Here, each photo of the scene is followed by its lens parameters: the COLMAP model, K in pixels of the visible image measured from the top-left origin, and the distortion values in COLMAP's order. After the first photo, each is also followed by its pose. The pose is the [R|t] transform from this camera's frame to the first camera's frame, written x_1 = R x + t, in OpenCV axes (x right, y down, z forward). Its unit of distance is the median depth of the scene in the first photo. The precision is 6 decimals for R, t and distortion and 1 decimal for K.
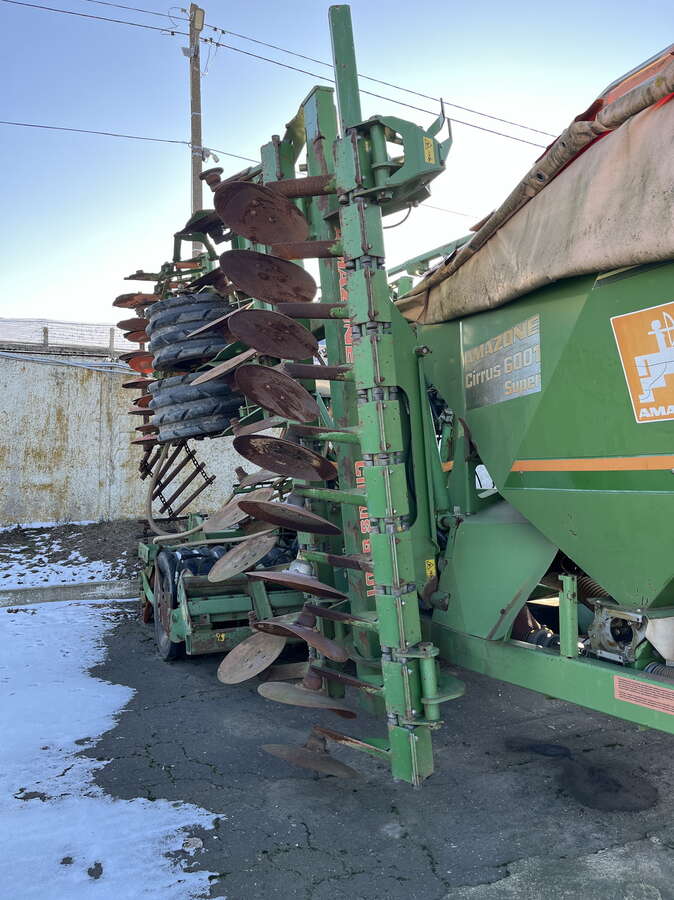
lens RADIAL K [[684.4, 0, 332.4], [0, 684.4, 442.3], [0, 0, 1]] dist [0.059556, -0.077715]
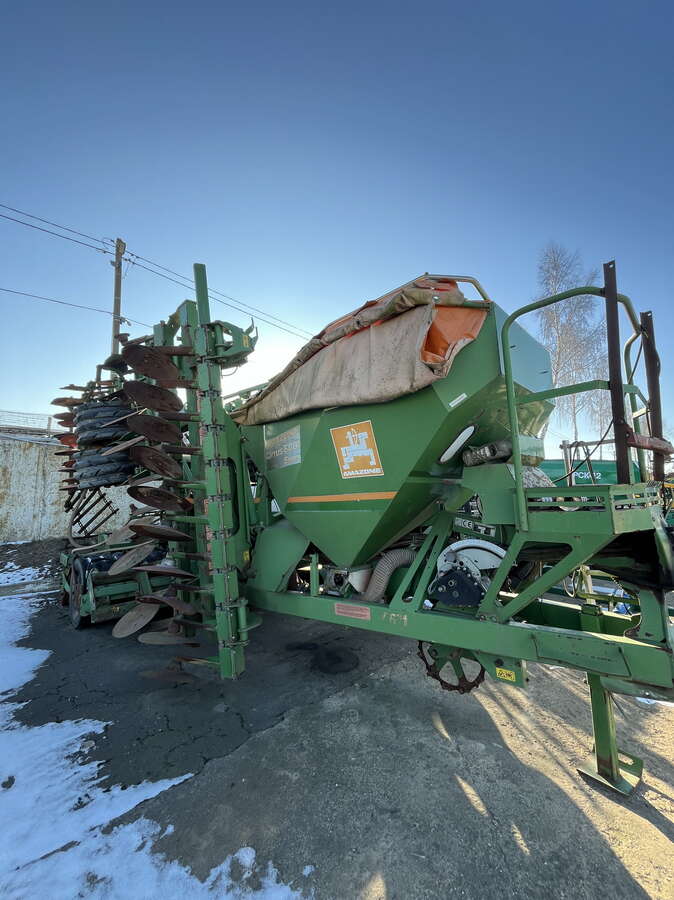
lens RADIAL K [[364.4, 0, 336.8], [0, 364.4, 448.0], [0, 0, 1]] dist [-0.005031, 0.000669]
pose [[0.935726, 0.022798, 0.351989, 0.021544], [0.012752, 0.995070, -0.098350, -0.008945], [-0.352496, 0.096518, 0.930823, -0.036213]]
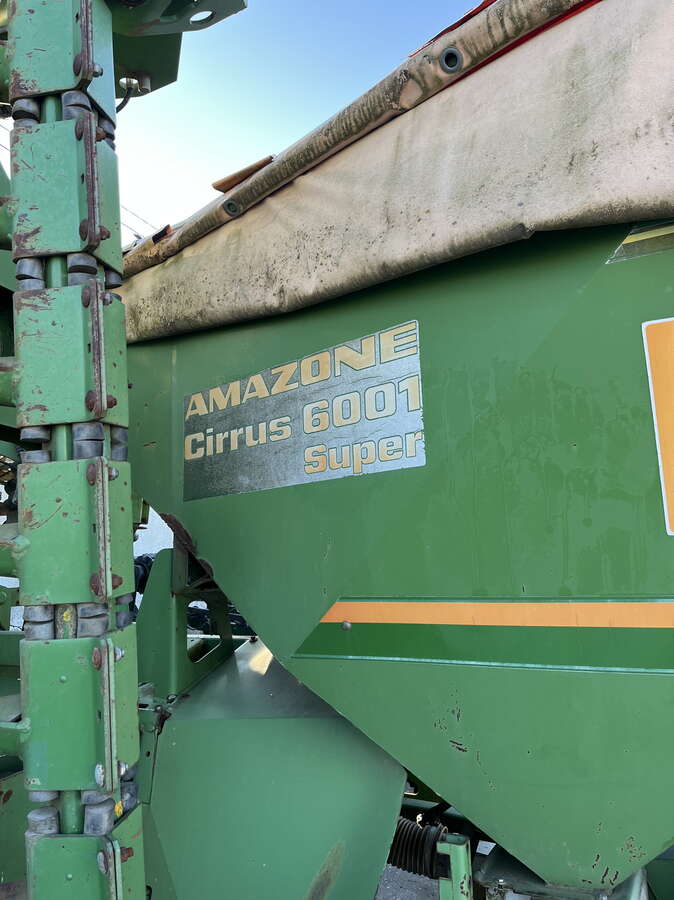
lens RADIAL K [[684.4, 0, 336.9], [0, 684.4, 442.1], [0, 0, 1]] dist [0.059556, -0.077715]
pose [[0.790928, 0.099523, 0.603761, -0.051265], [-0.009104, 0.988490, -0.151015, -0.013413], [-0.611841, 0.113945, 0.782730, 0.586486]]
